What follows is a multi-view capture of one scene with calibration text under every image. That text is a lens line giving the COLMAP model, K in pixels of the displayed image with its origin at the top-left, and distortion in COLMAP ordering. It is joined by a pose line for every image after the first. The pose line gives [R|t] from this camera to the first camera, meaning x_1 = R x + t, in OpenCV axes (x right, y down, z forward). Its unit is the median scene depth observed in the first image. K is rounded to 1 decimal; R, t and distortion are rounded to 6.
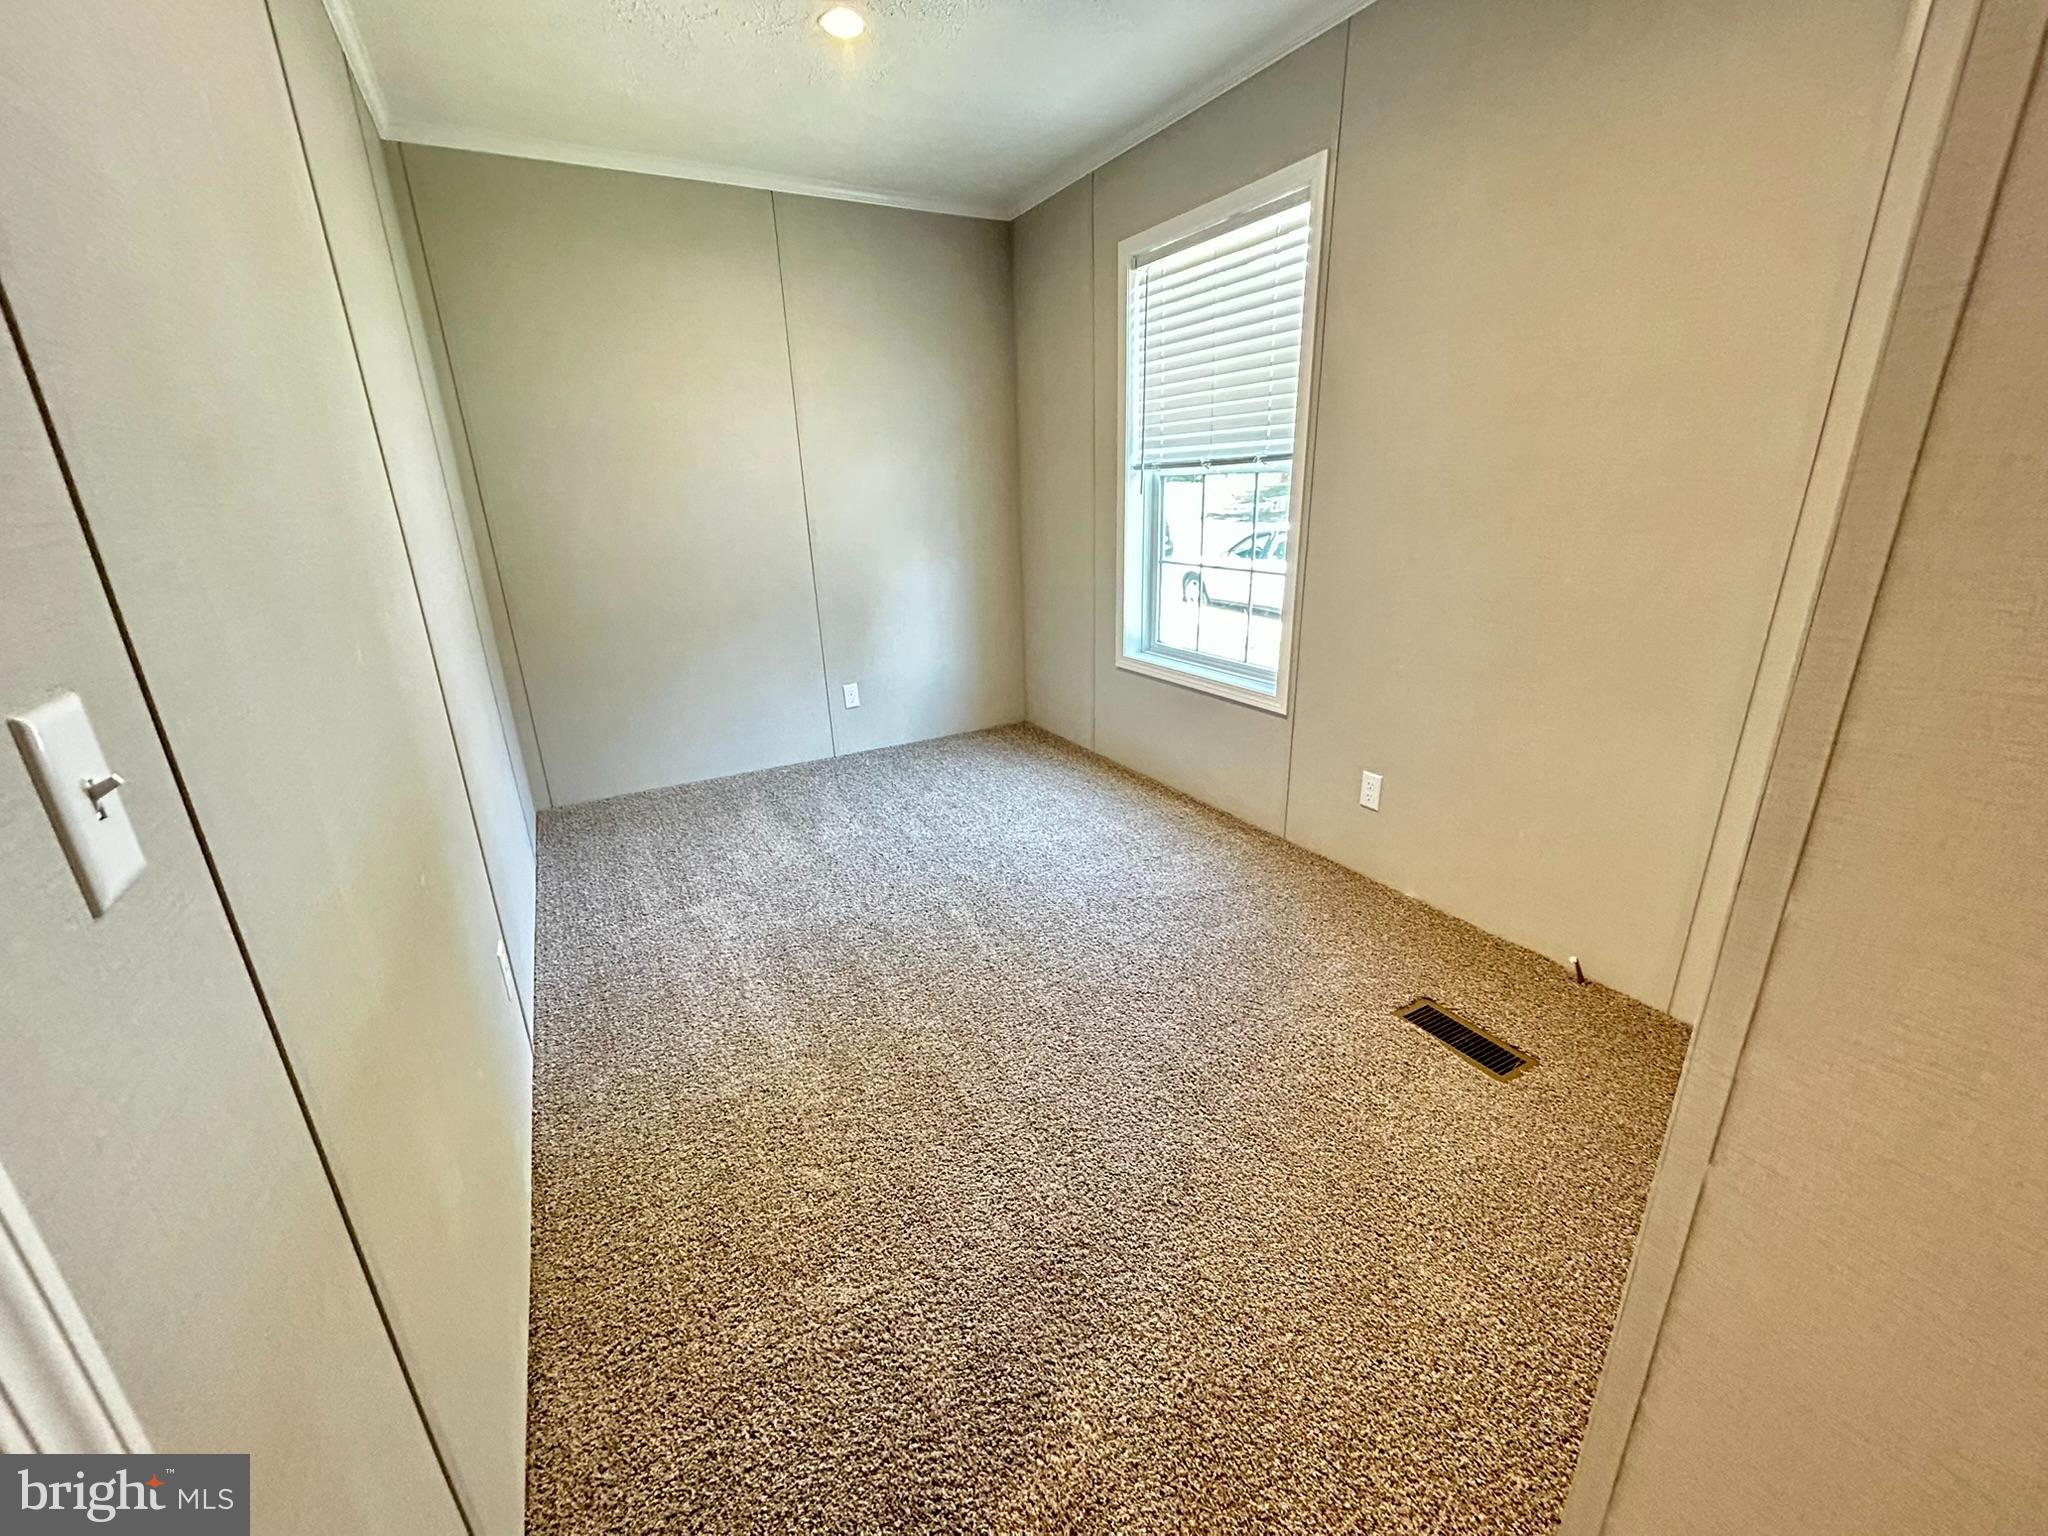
lens RADIAL K [[827.5, 0, 1022.7], [0, 827.5, 764.9], [0, 0, 1]] dist [-0.001573, 0.000591]
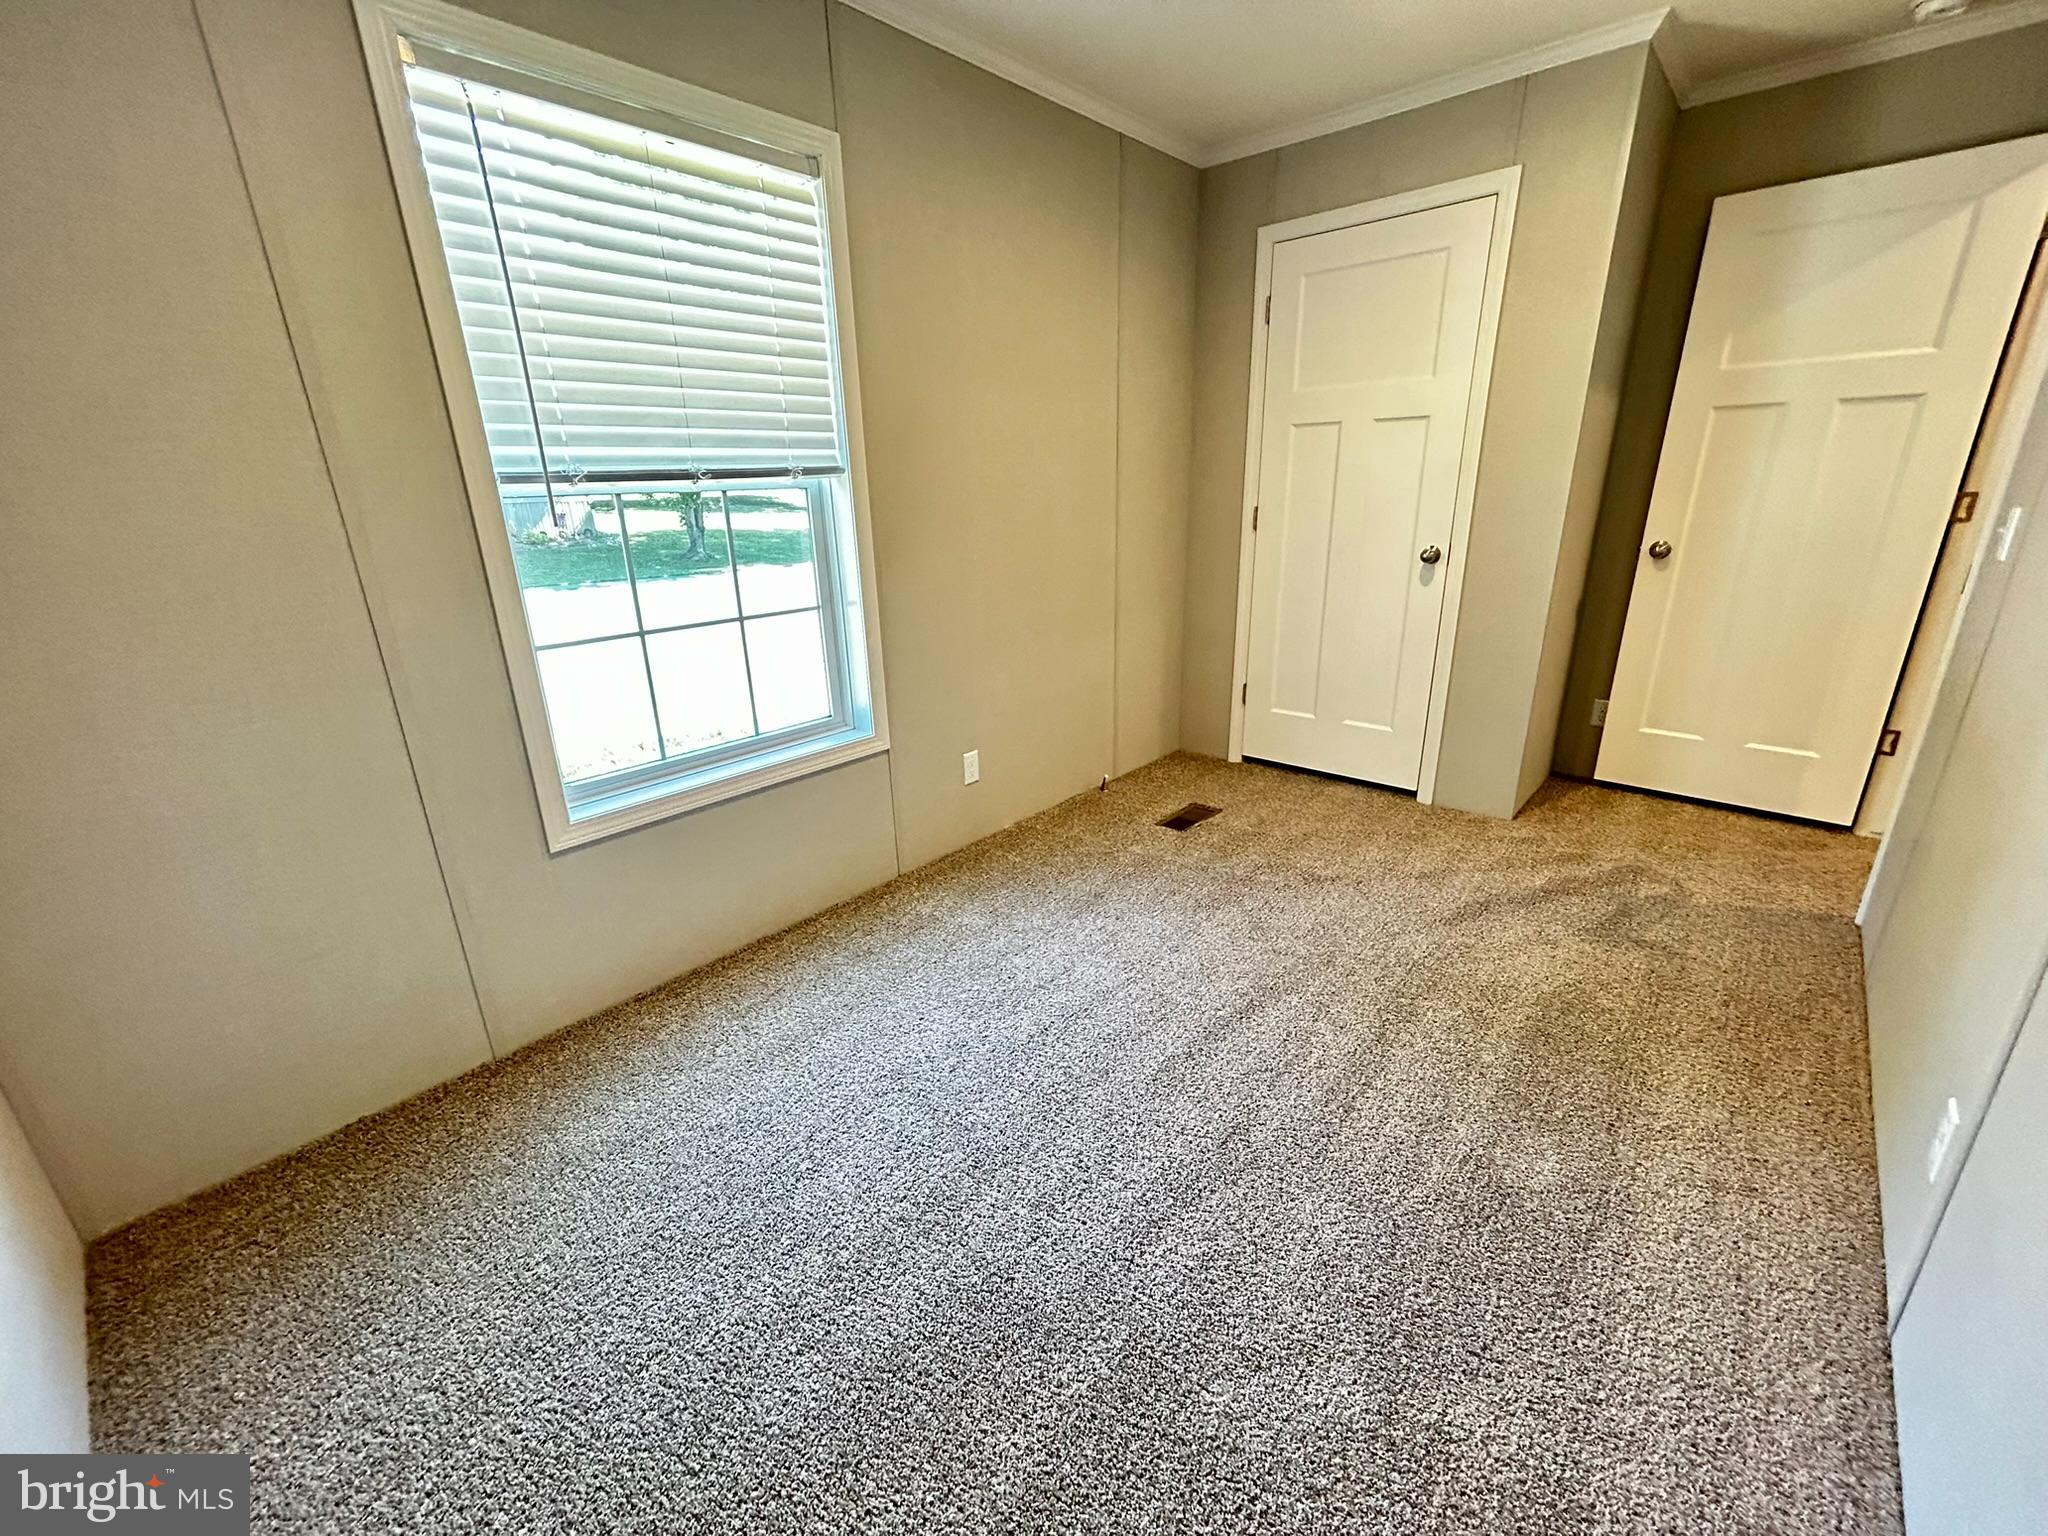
lens RADIAL K [[827.5, 0, 1022.7], [0, 827.5, 764.9], [0, 0, 1]] dist [-0.001573, 0.000591]
pose [[-0.324000, -0.273345, 0.905707, -0.570013], [0.332327, 0.863456, 0.379478, -0.342828], [-0.885767, 0.423942, -0.188920, 1.037977]]
